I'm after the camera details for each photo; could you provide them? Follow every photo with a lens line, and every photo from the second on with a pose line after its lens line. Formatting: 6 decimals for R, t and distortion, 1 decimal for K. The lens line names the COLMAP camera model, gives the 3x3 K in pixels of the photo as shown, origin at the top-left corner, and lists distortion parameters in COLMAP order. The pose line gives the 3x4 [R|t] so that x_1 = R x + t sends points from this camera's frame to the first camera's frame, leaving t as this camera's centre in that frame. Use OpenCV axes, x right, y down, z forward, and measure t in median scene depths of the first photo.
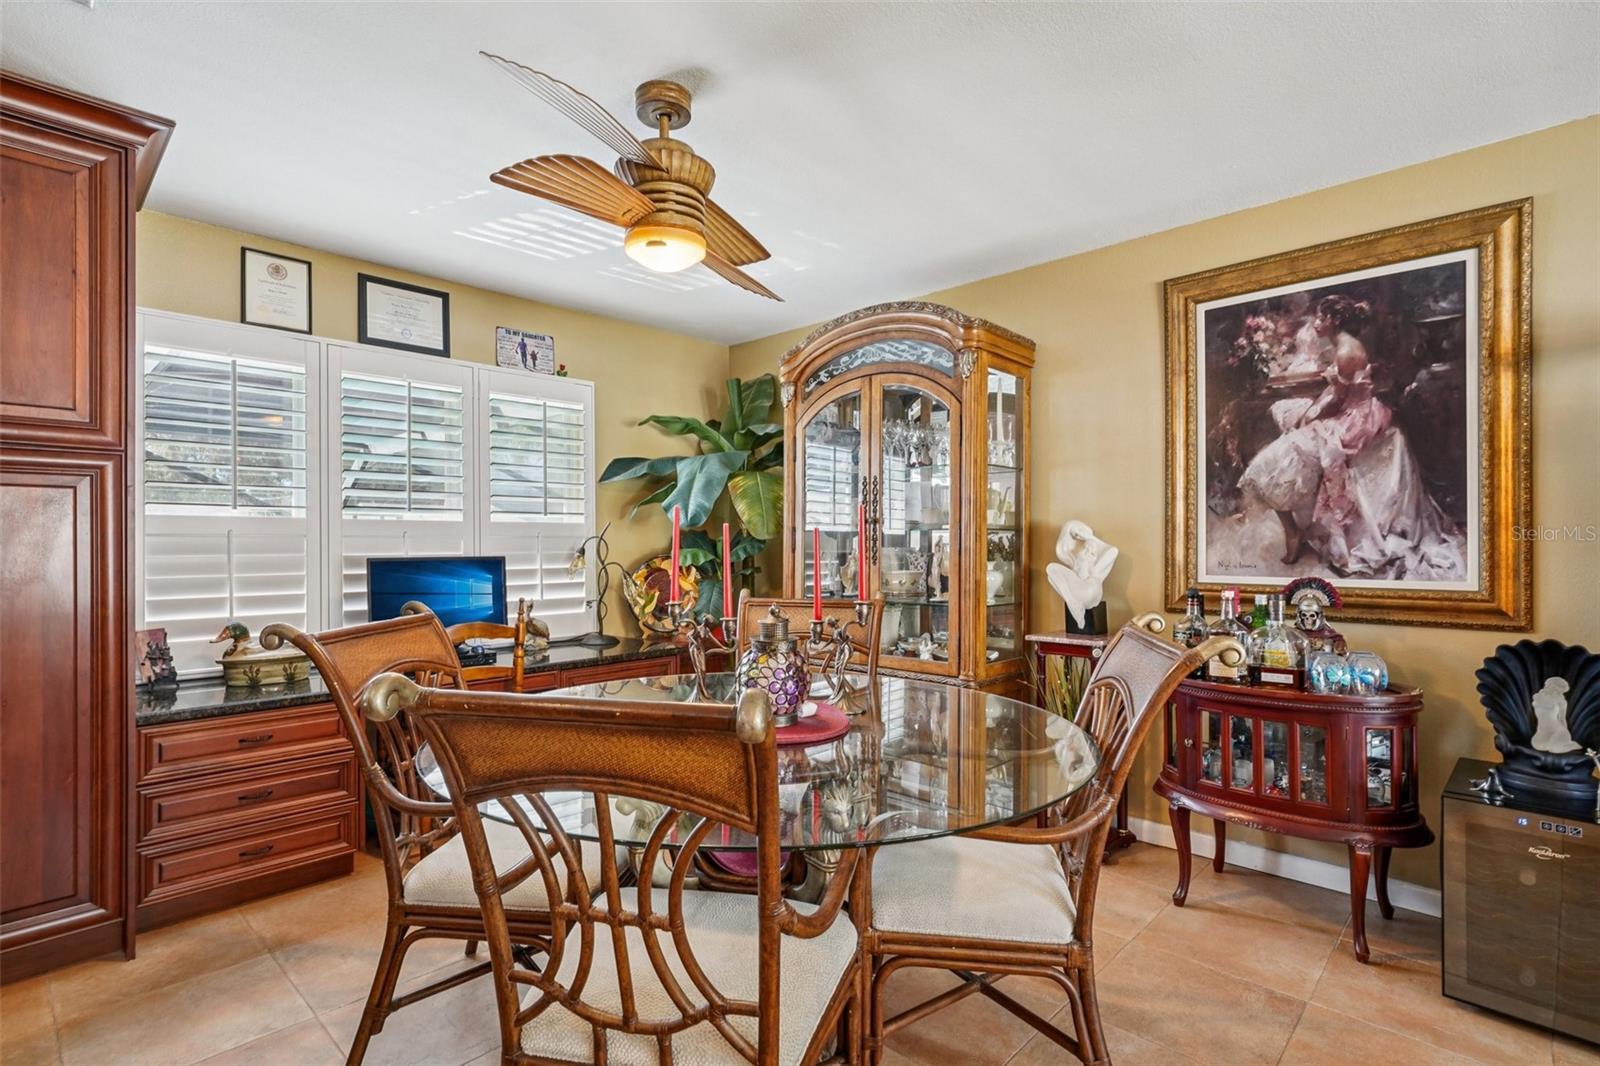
lens RADIAL K [[804.2, 0, 807.5], [0, 804.2, 535.0], [0, 0, 1]] dist [0.004873, 0.005434]
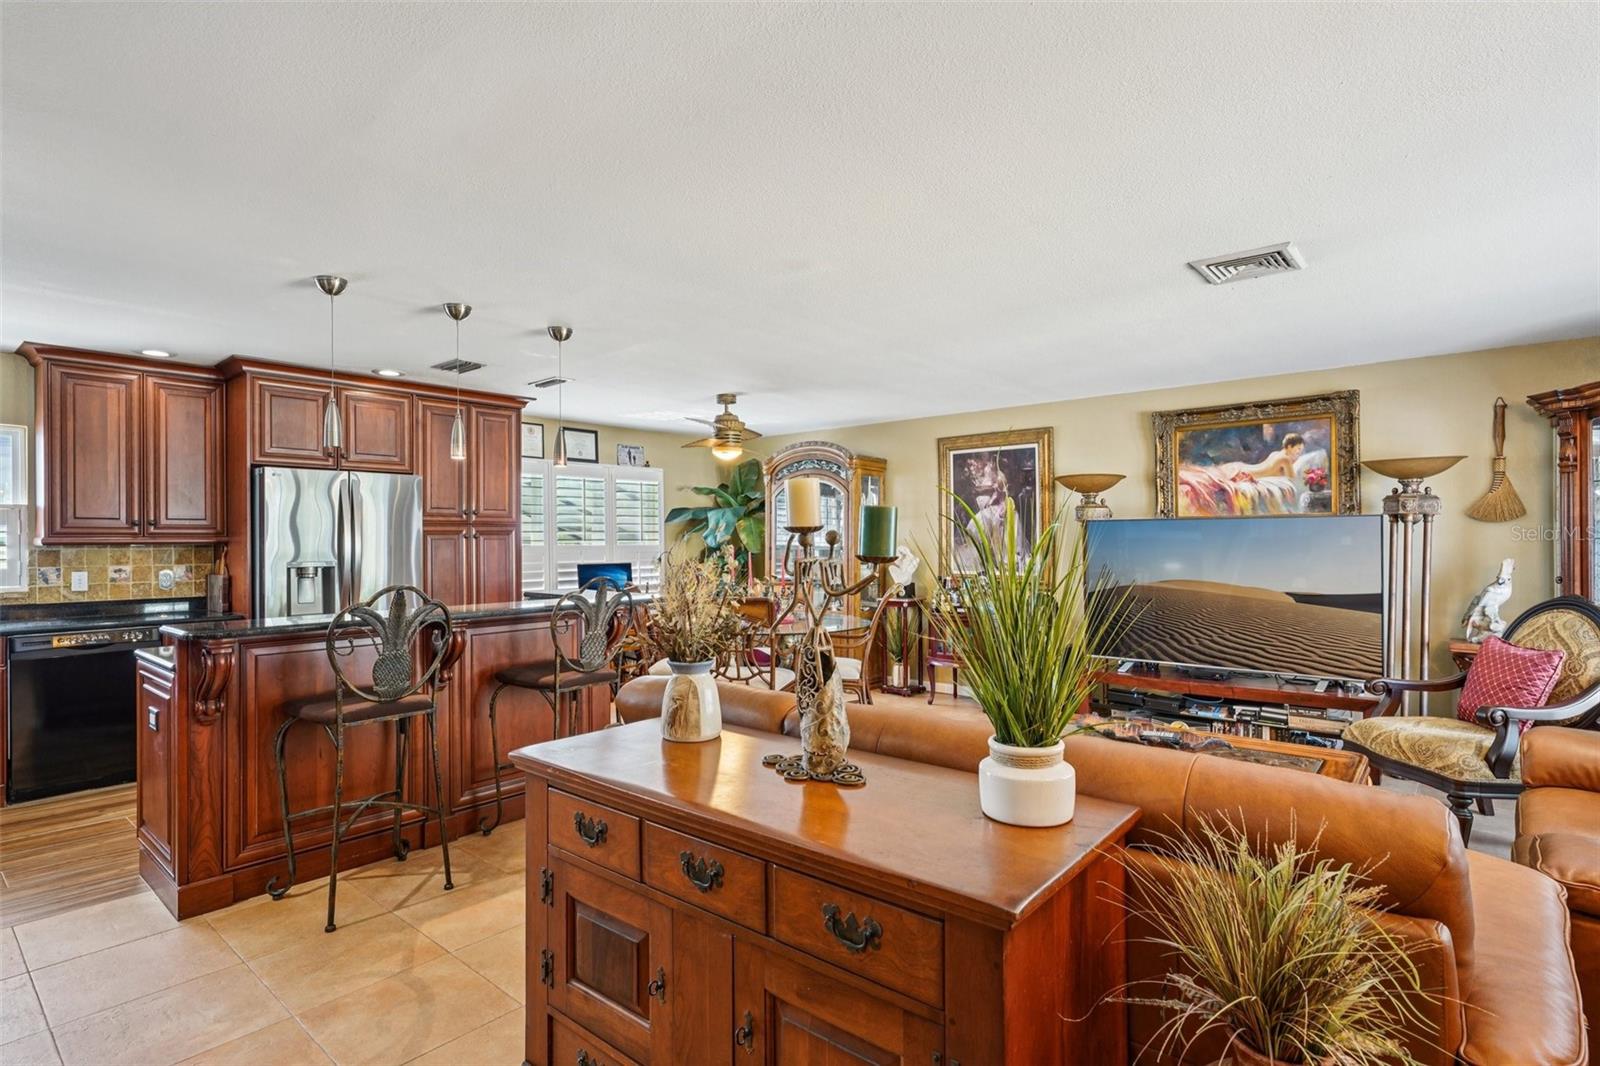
lens RADIAL K [[804.2, 0, 803.0], [0, 804.2, 536.9], [0, 0, 1]] dist [0.004873, 0.005434]
pose [[0.999158, -0.002030, 0.040967, -0.022511], [0.001845, 0.999988, 0.004551, -0.054297], [-0.040976, -0.004472, 0.999150, -1.206760]]
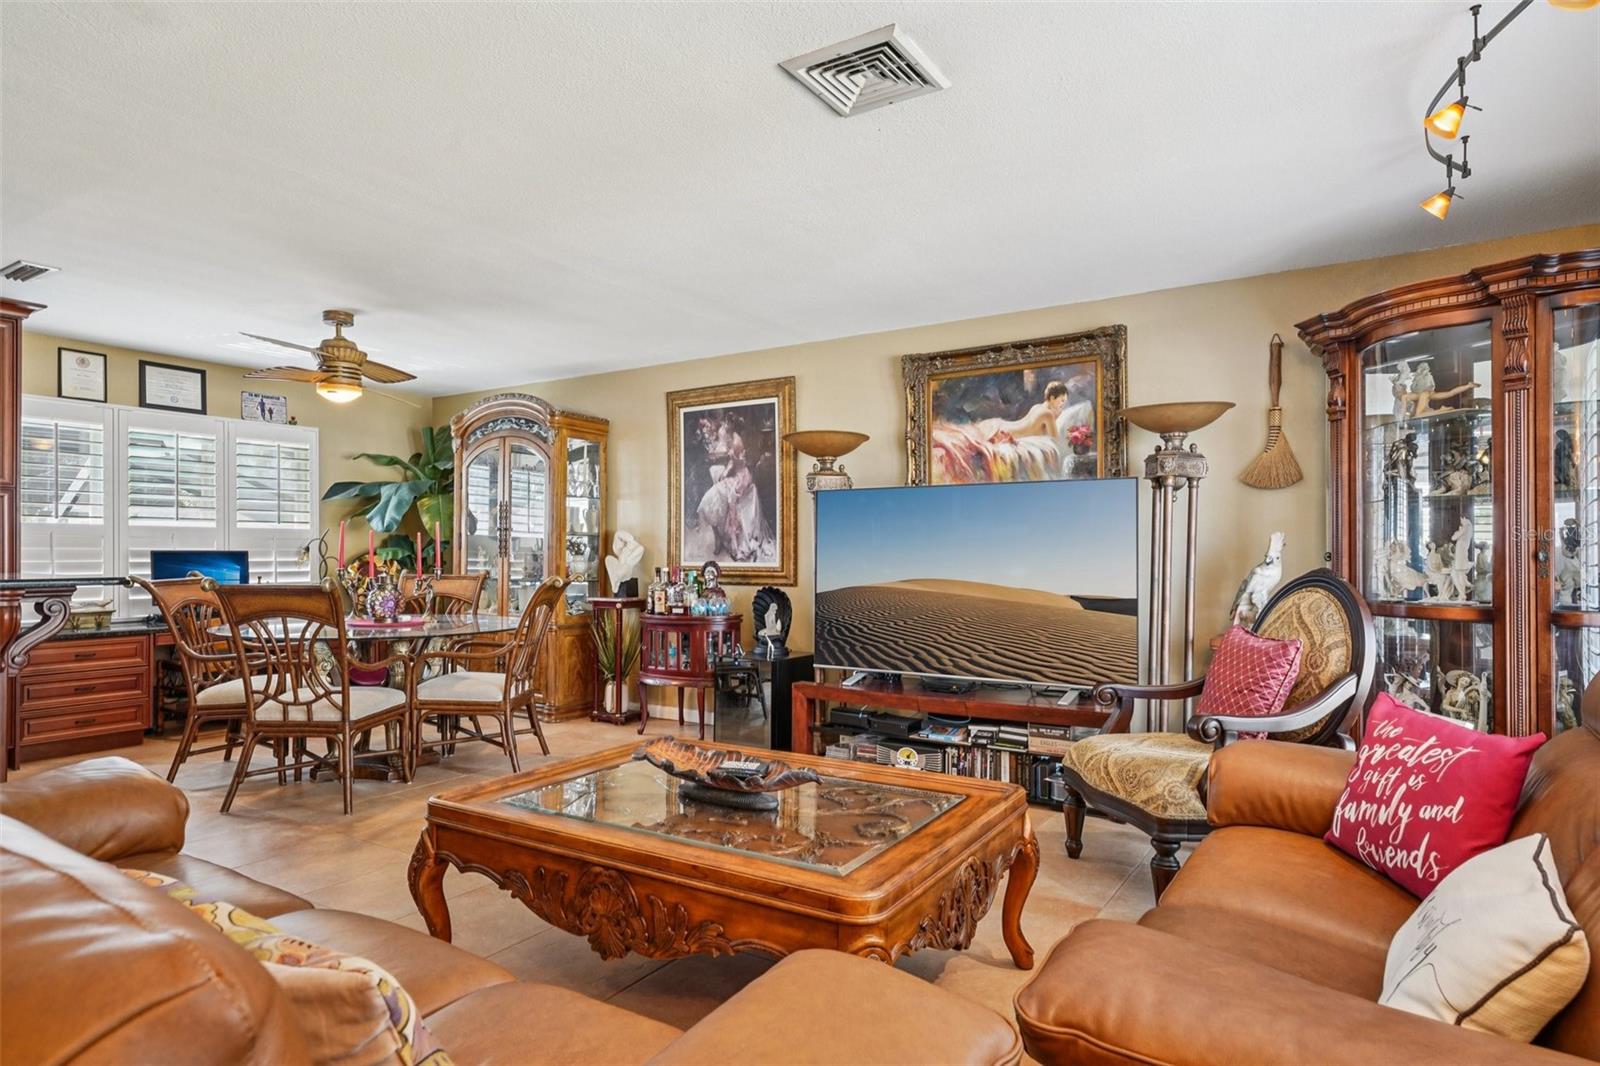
lens RADIAL K [[915.2, 0, 797.5], [0, 915.2, 542.6], [0, 0, 1]] dist [0.018812, 0.004765]
pose [[0.983500, 0.005461, 0.180828, 0.363192], [-0.005166, 0.999984, -0.002101, 0.010520], [-0.180837, 0.001132, 0.983512, -0.990066]]
